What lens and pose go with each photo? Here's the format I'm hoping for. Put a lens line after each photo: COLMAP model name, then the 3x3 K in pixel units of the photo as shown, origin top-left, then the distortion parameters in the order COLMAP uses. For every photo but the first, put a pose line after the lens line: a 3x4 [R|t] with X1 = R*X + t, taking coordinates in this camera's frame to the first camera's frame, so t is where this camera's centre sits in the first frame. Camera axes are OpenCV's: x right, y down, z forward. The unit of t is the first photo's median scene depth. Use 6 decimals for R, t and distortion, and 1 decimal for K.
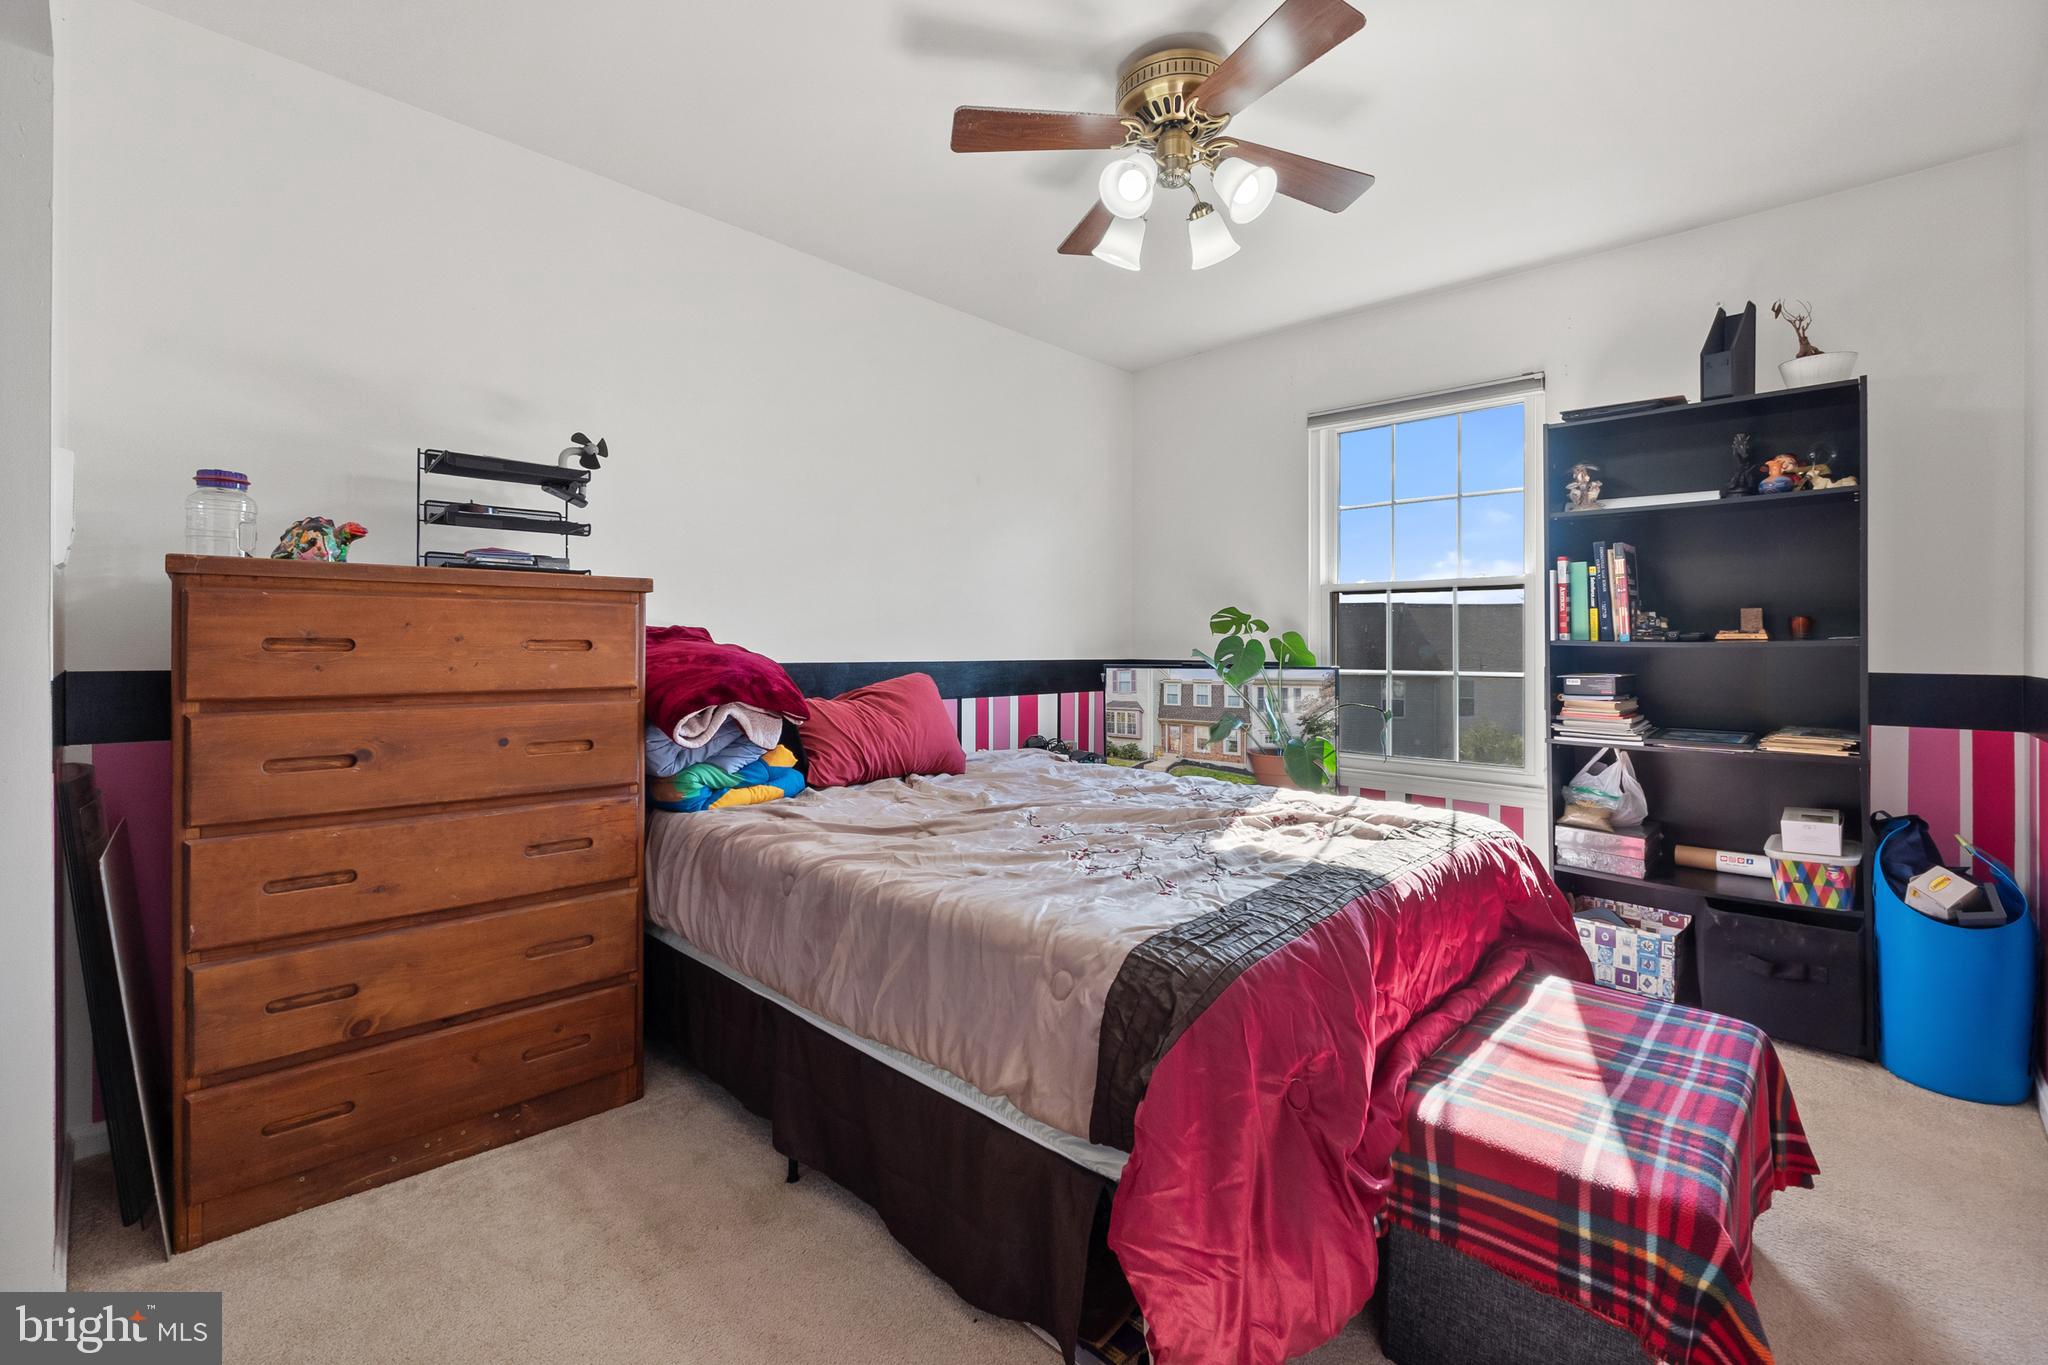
lens RADIAL K [[870.7, 0, 1018.4], [0, 870.7, 646.8], [0, 0, 1]] dist [-0.001082, -0.000167]
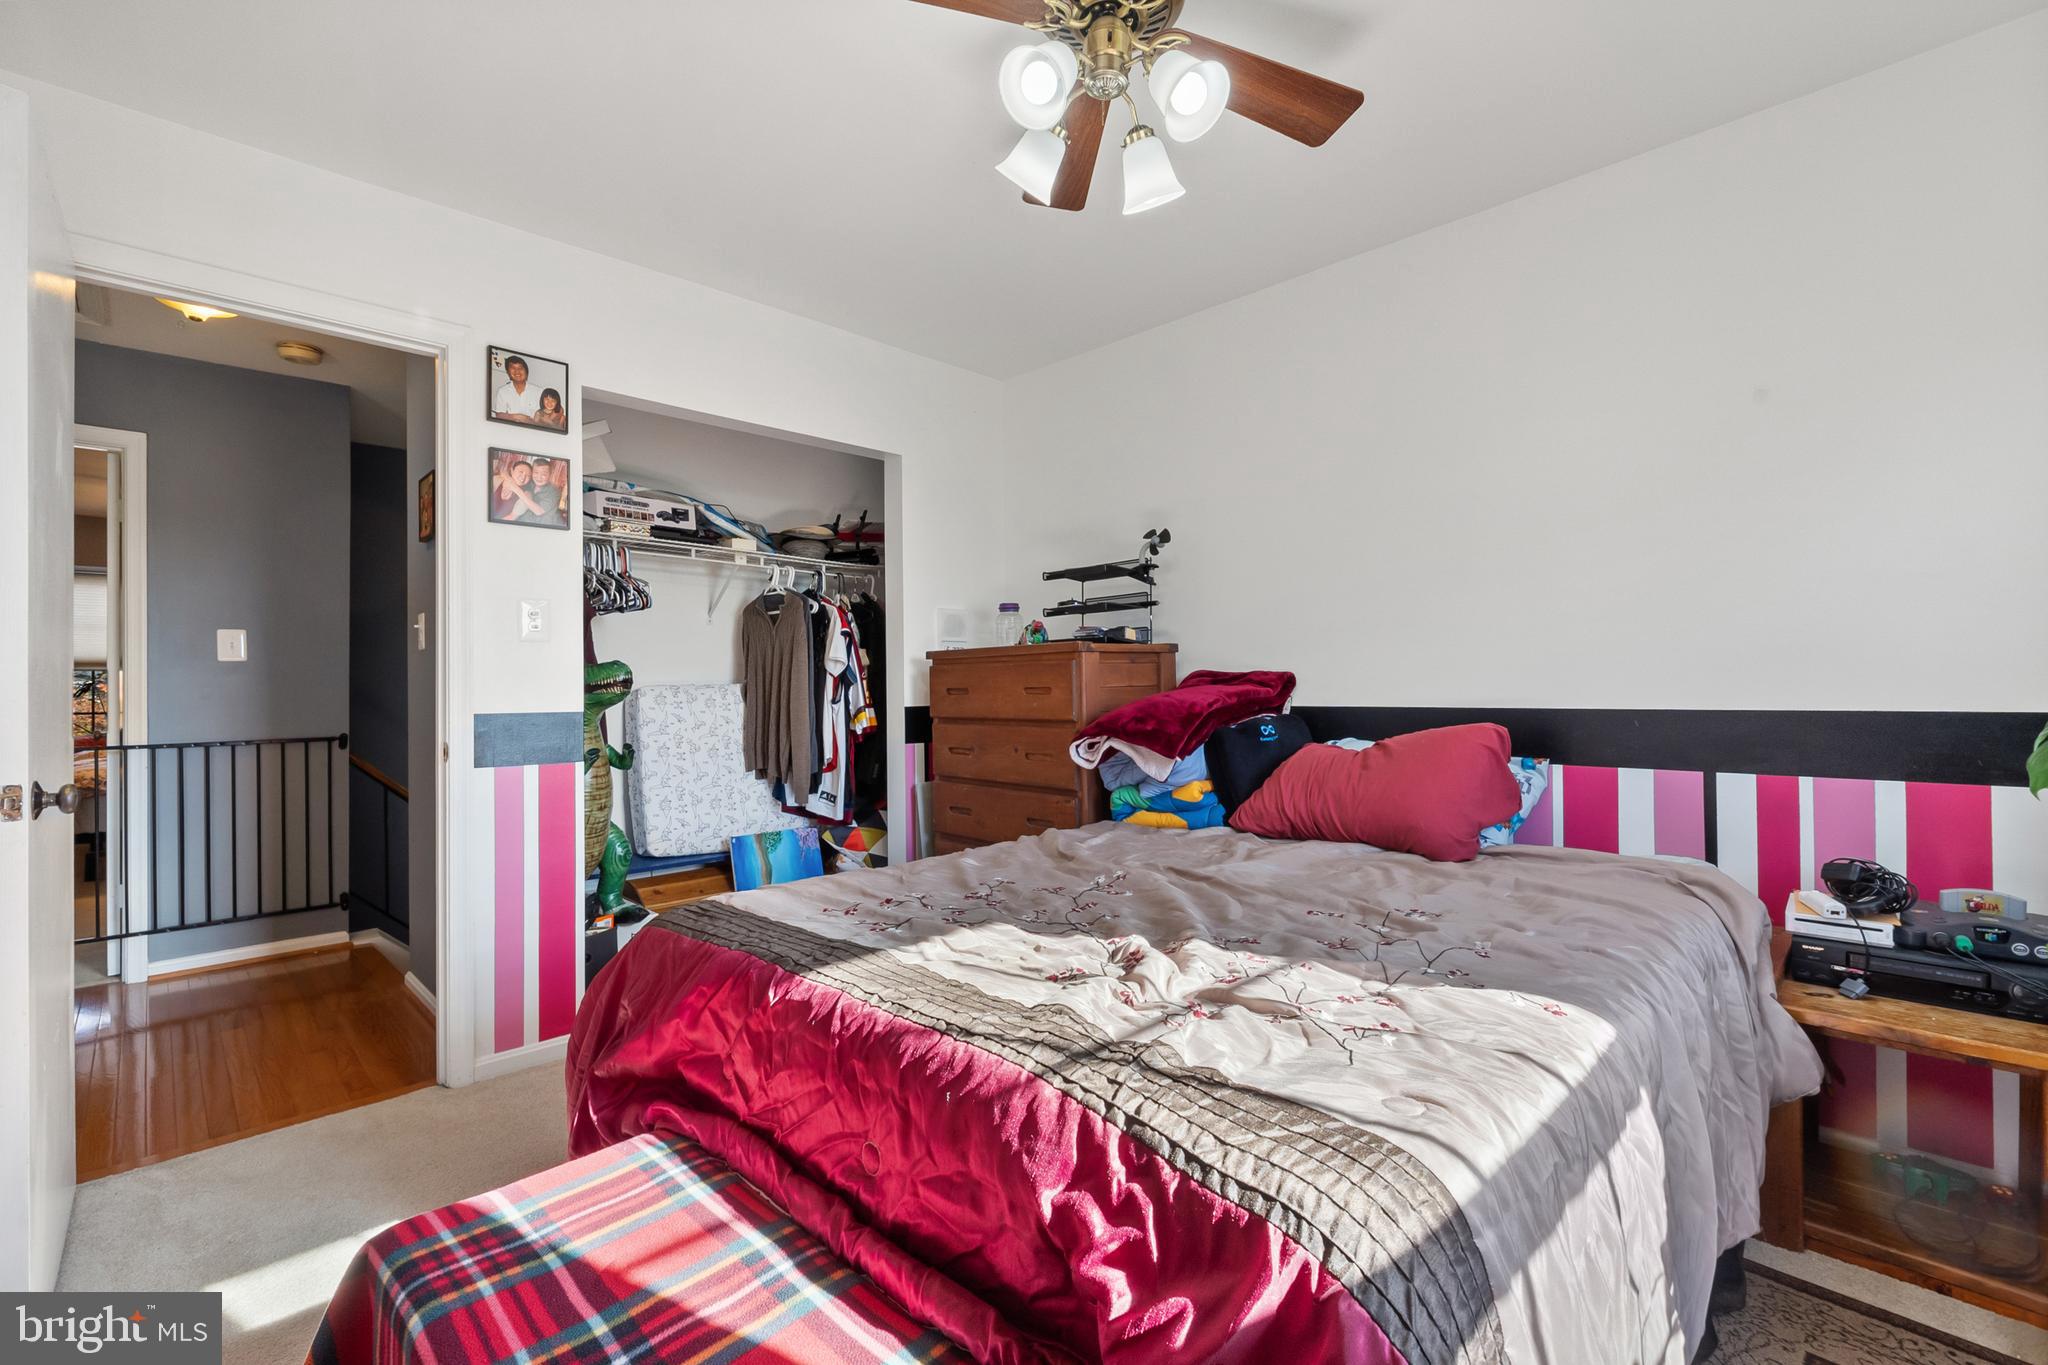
lens RADIAL K [[884.4, 0, 1024.0], [0, 884.4, 682.5], [0, 0, 1]] dist [0.001398, 0.000145]
pose [[-0.013423, -0.012845, -0.999827, 0.929982], [0.005529, 0.999901, -0.012920, 0.003903], [0.999895, -0.005701, -0.013351, 0.898796]]
